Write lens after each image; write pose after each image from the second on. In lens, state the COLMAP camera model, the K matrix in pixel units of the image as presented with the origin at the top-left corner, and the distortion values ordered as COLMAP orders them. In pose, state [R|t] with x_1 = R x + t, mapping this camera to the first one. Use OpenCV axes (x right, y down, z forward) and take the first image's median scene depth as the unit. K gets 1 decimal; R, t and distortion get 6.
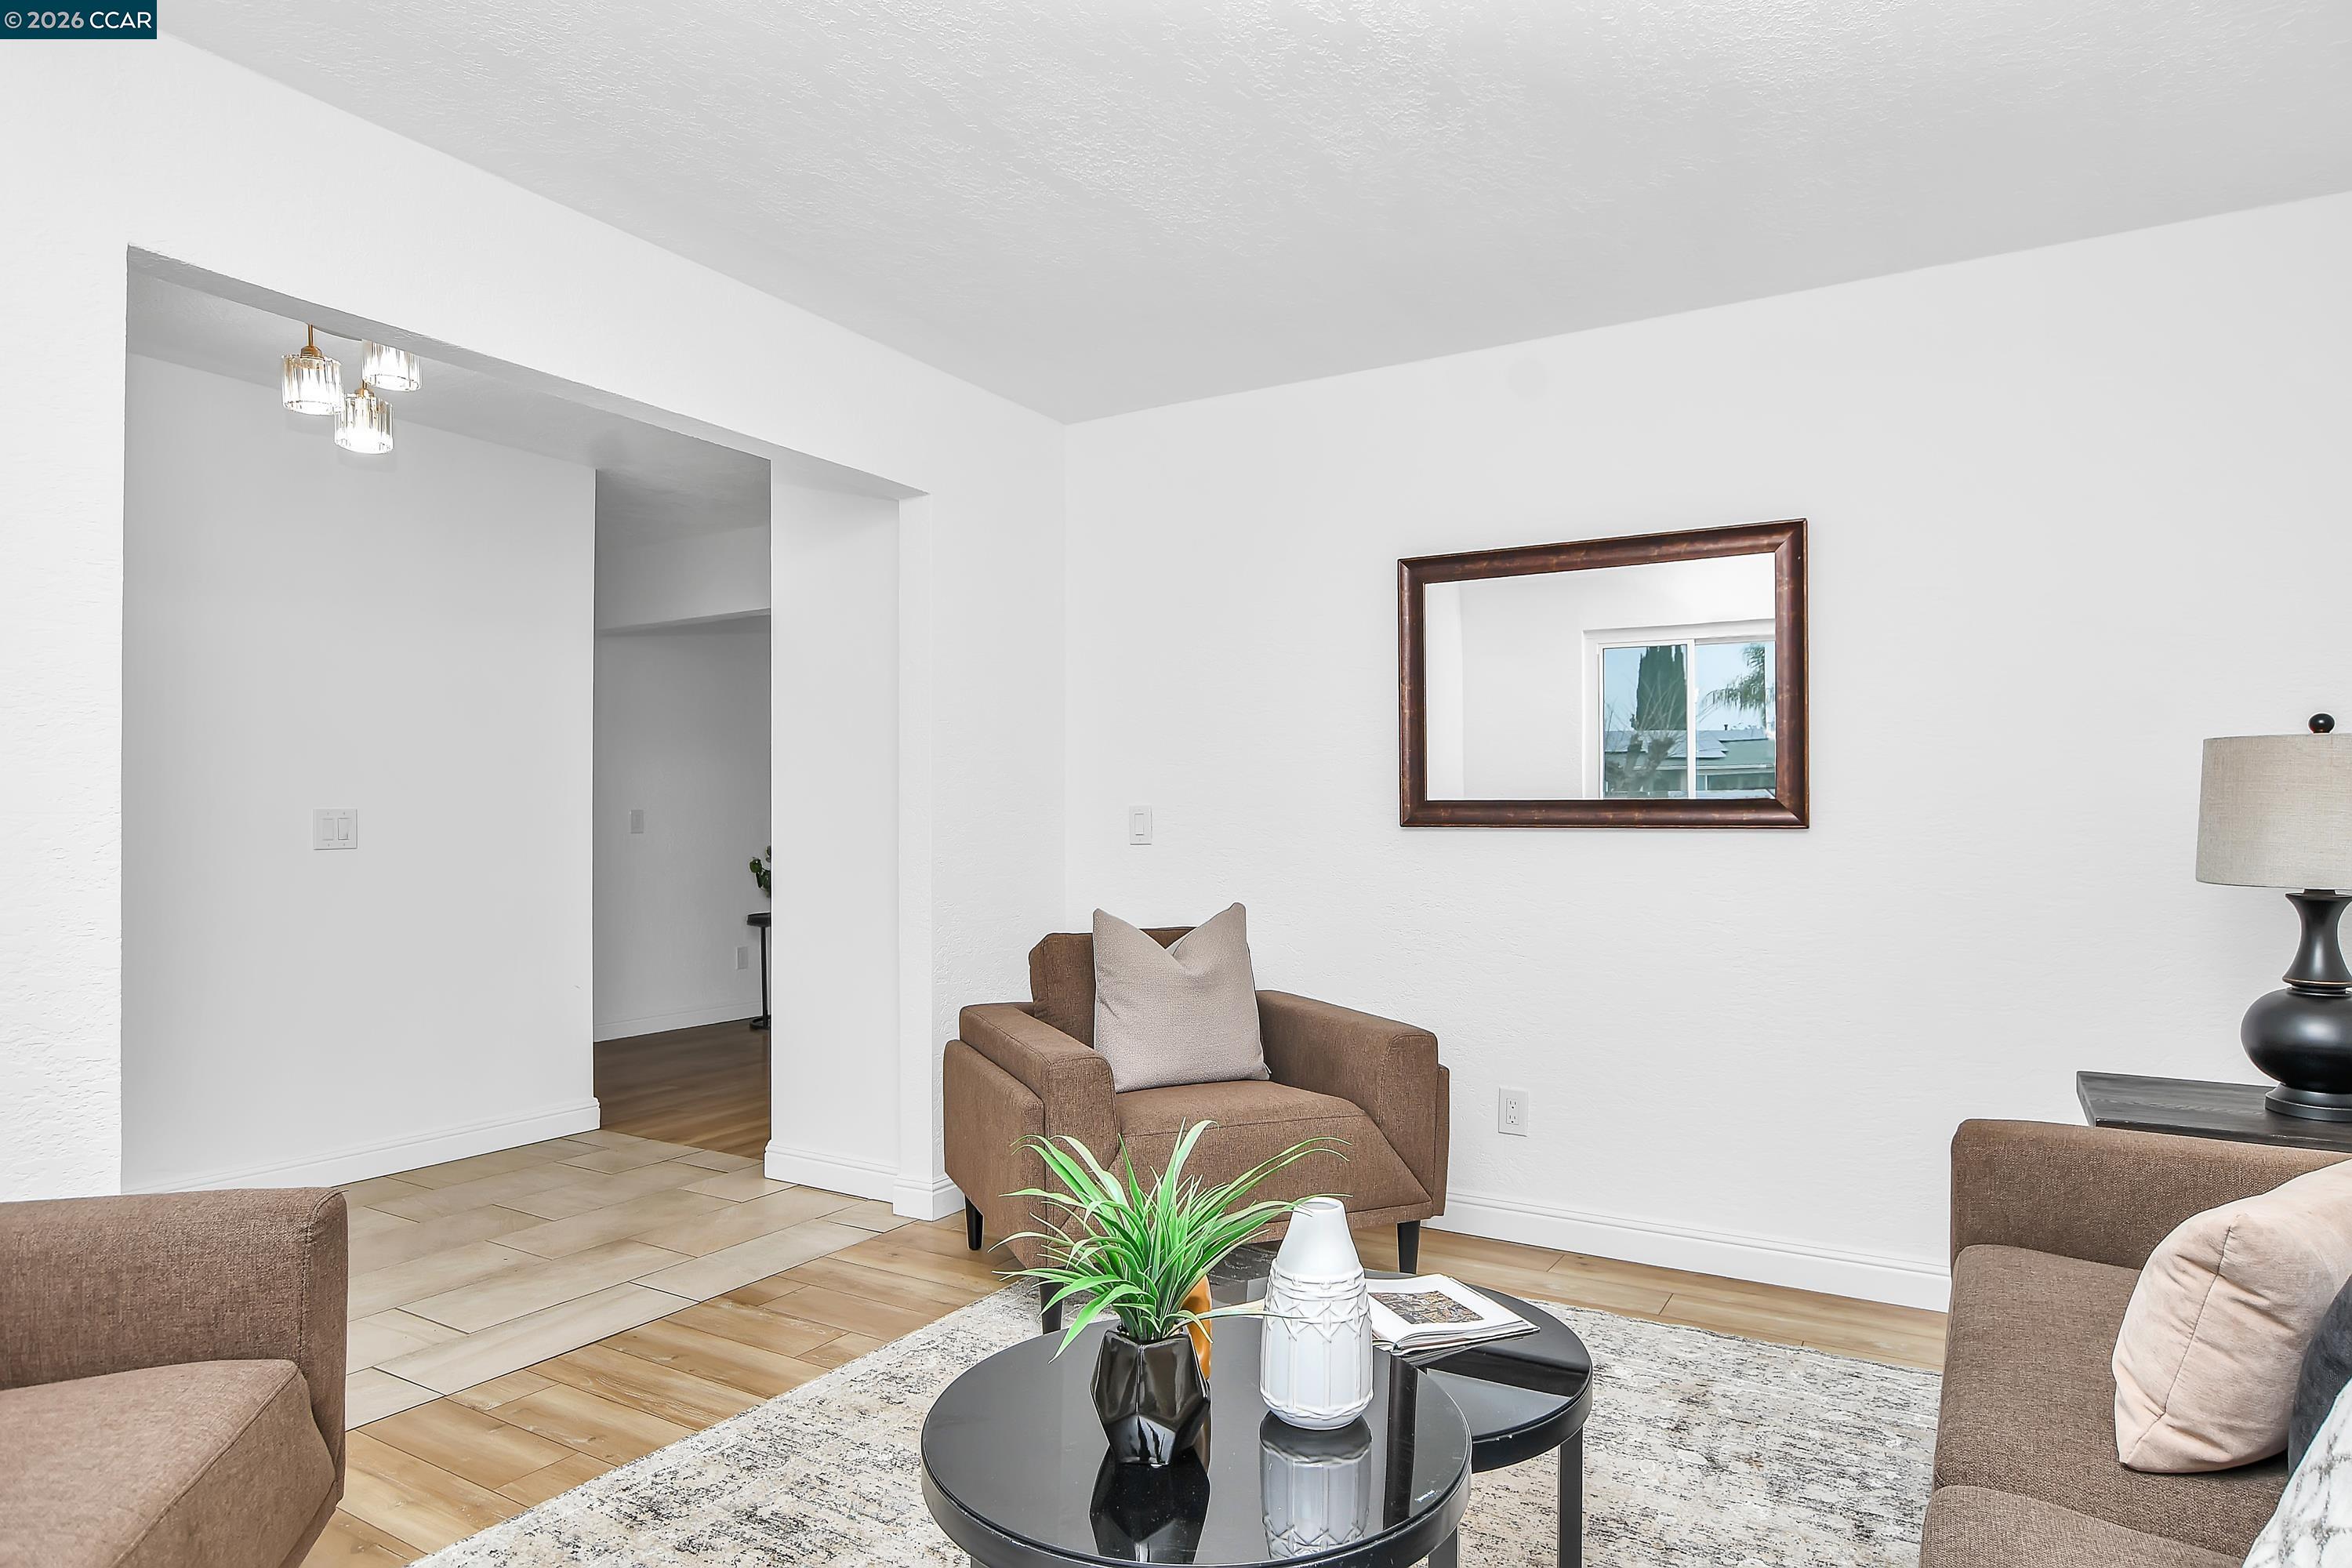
lens RADIAL K [[1304.3, 0, 1178.8], [0, 1304.3, 791.3], [0, 0, 1]] dist [-0.024472, 0.007352]
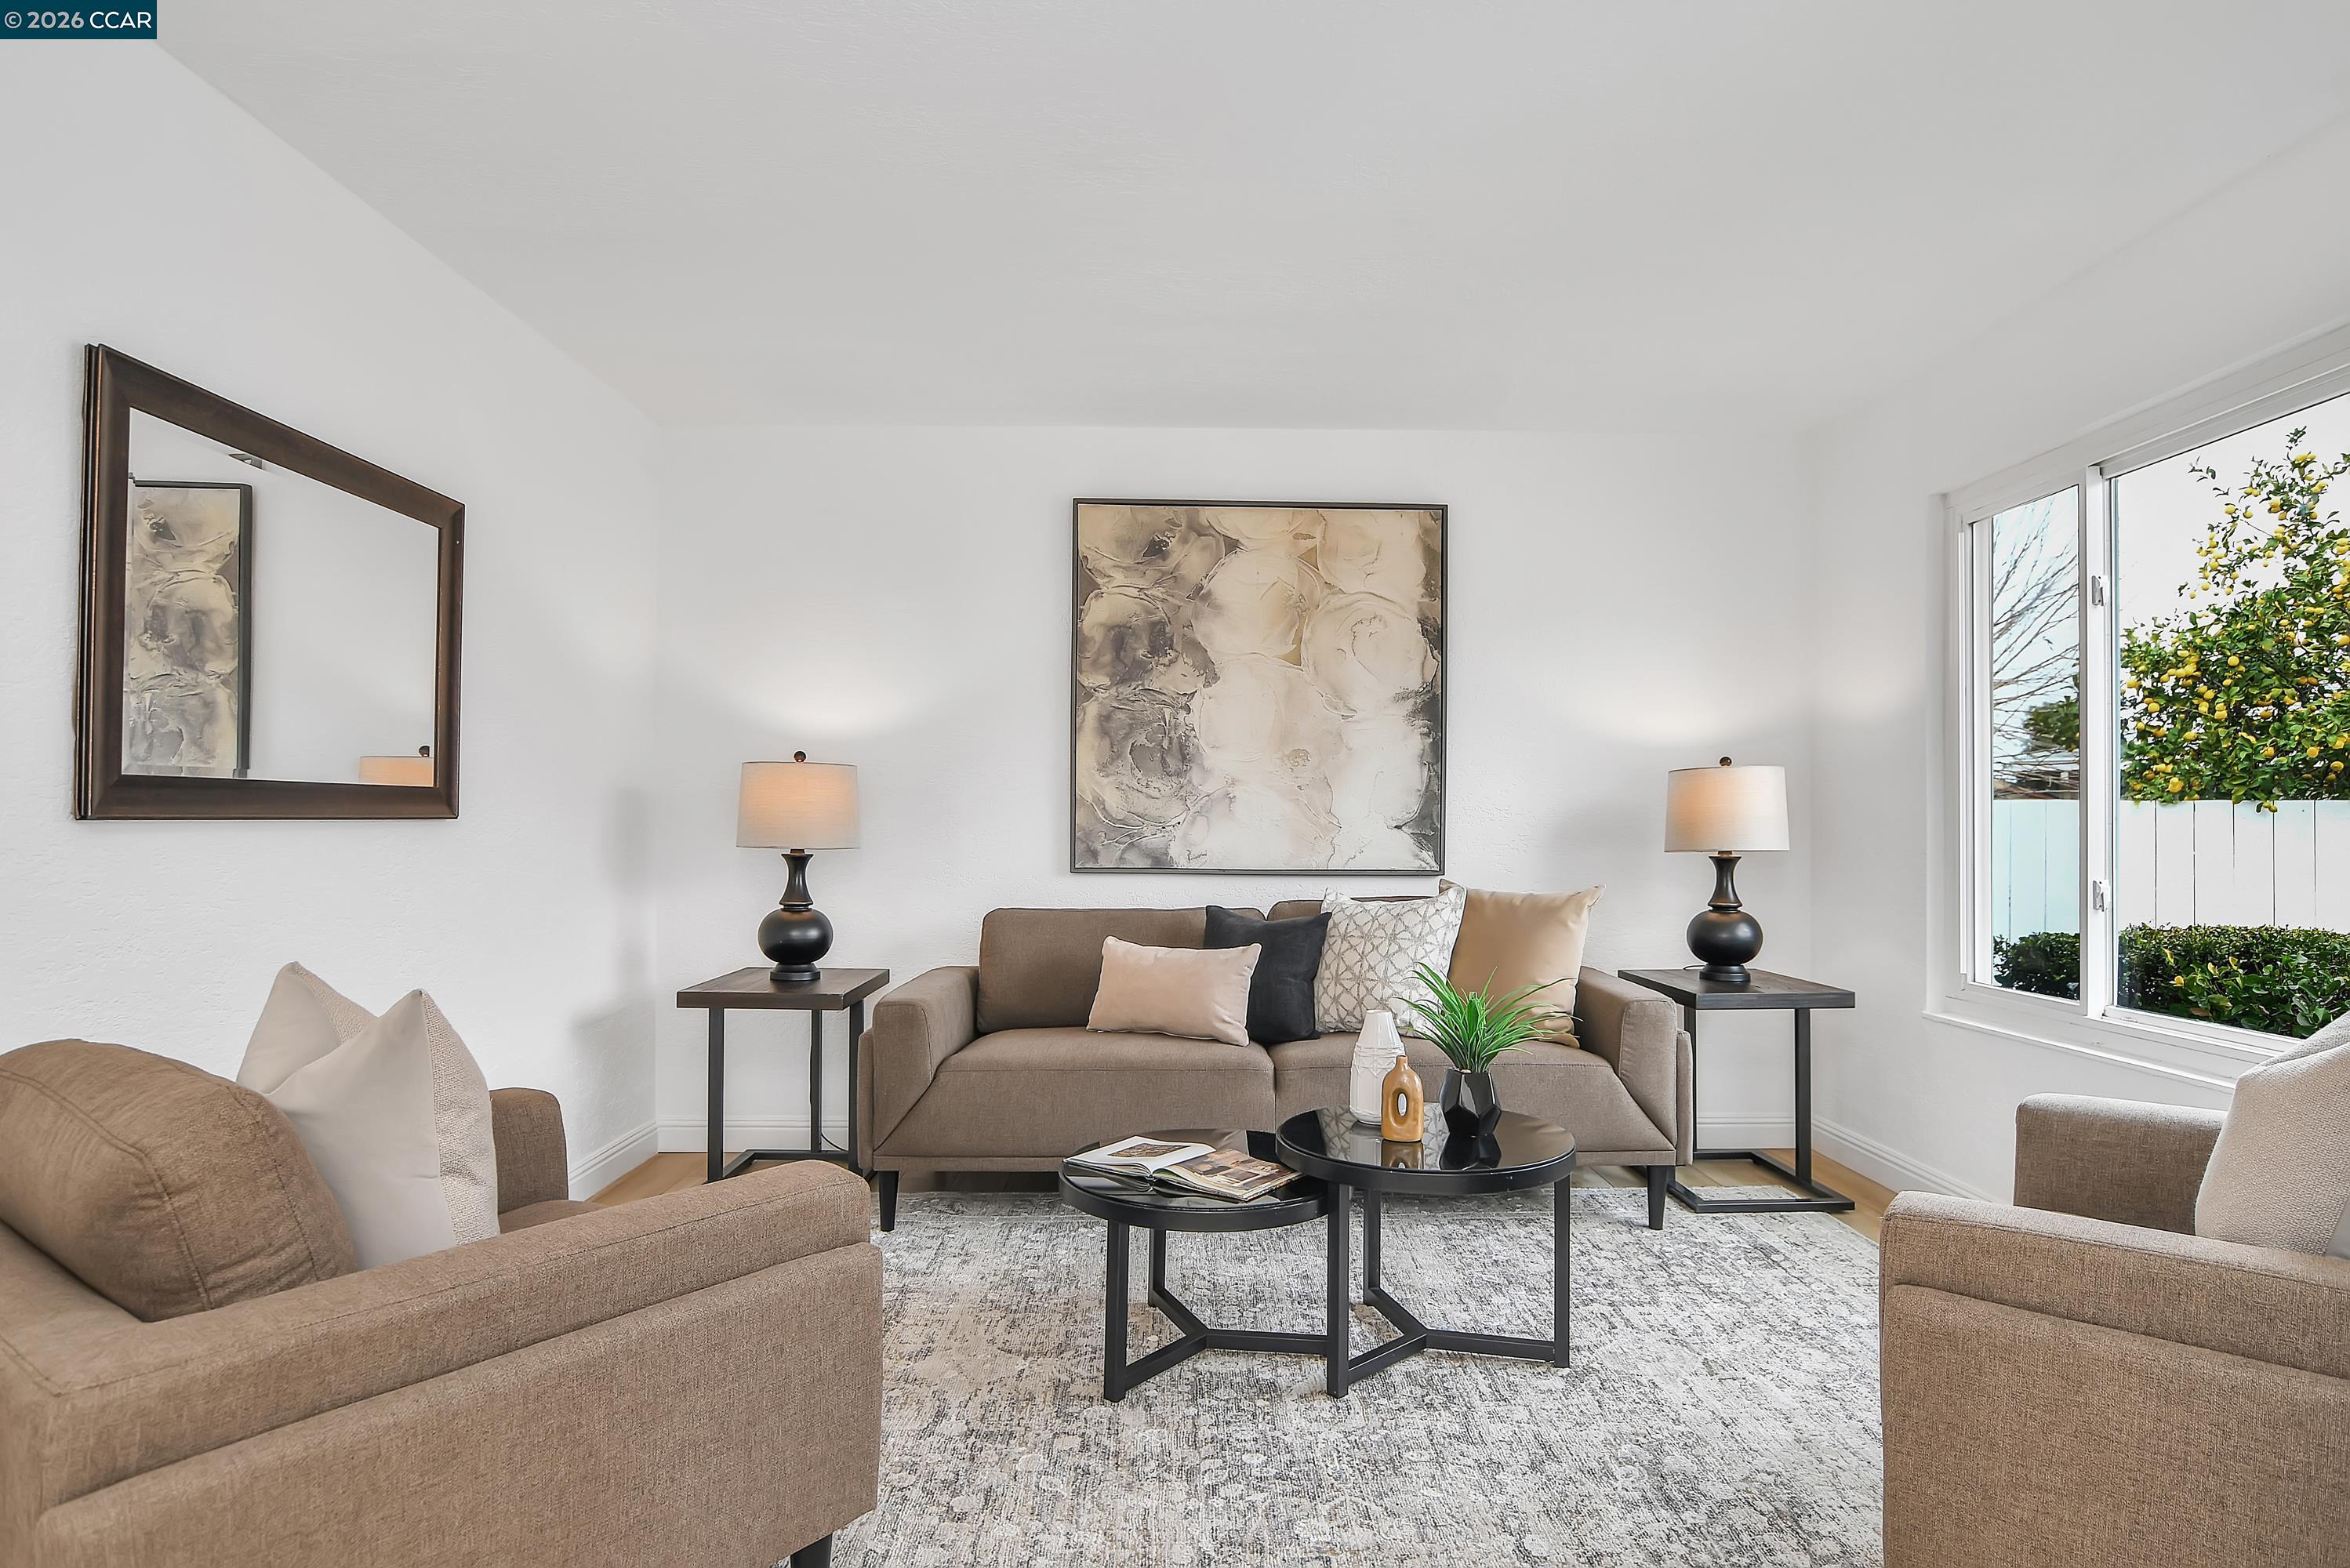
lens RADIAL K [[1303.1, 0, 1174.8], [0, 1303.1, 794.6], [0, 0, 1]] dist [-0.024472, 0.007352]
pose [[-0.518762, 0.014043, 0.854803, -0.634652], [-0.015345, 0.999551, -0.025734, 0.027624], [-0.854781, -0.026466, -0.518313, 1.032817]]
